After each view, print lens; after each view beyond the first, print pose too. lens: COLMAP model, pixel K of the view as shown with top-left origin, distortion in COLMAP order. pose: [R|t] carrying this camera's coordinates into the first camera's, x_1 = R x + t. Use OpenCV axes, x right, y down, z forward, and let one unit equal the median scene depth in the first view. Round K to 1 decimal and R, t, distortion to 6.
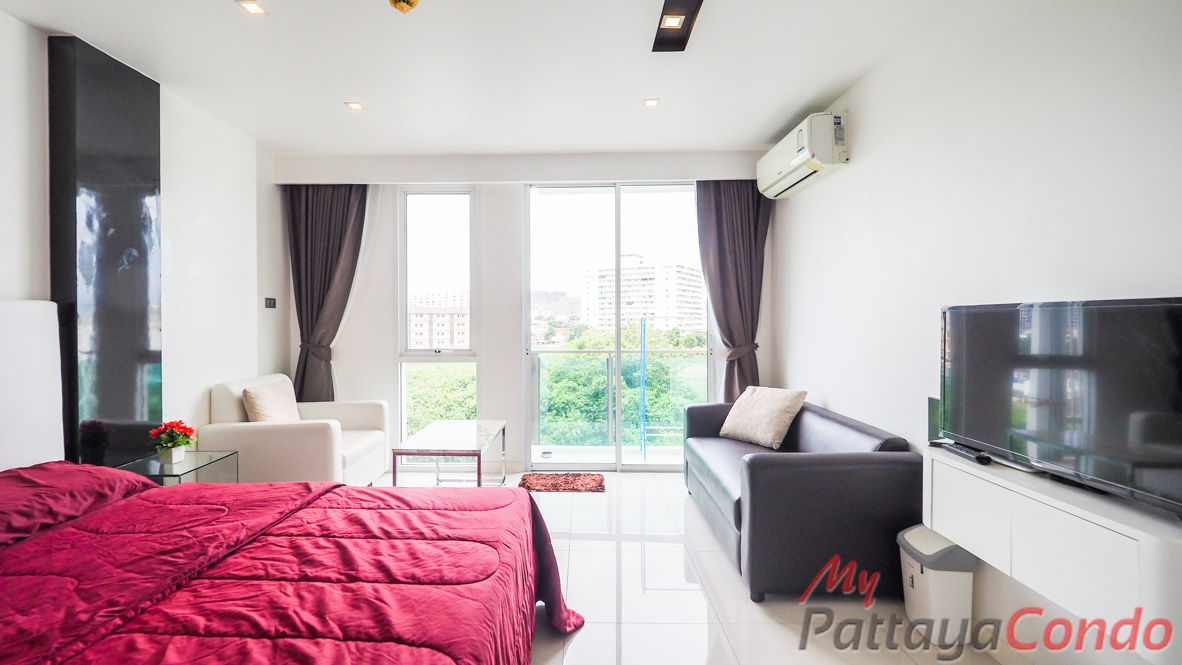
lens RADIAL K [[498.6, 0, 585.1], [0, 498.6, 329.5], [0, 0, 1]] dist [-0.009681, -0.000024]
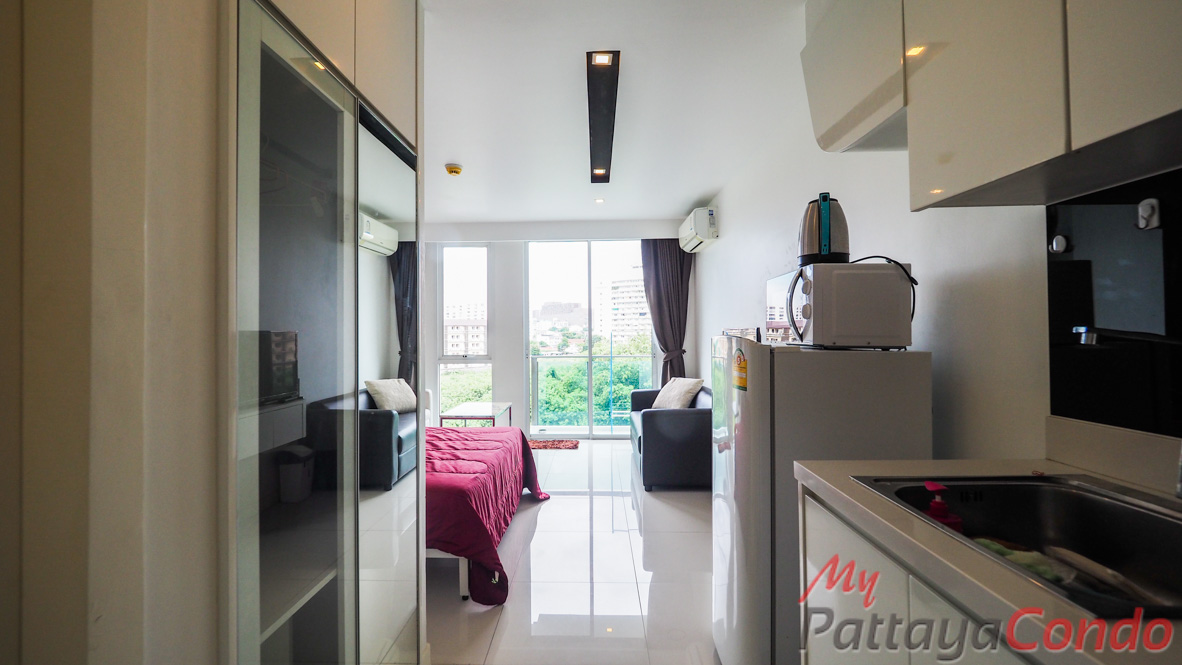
lens RADIAL K [[498.6, 0, 592.2], [0, 498.6, 329.9], [0, 0, 1]] dist [-0.009681, -0.000024]
pose [[0.999886, -0.006281, -0.013756, 0.097550], [0.005987, 0.999754, -0.021344, 0.000176], [0.013886, 0.021260, 0.999678, -0.463185]]
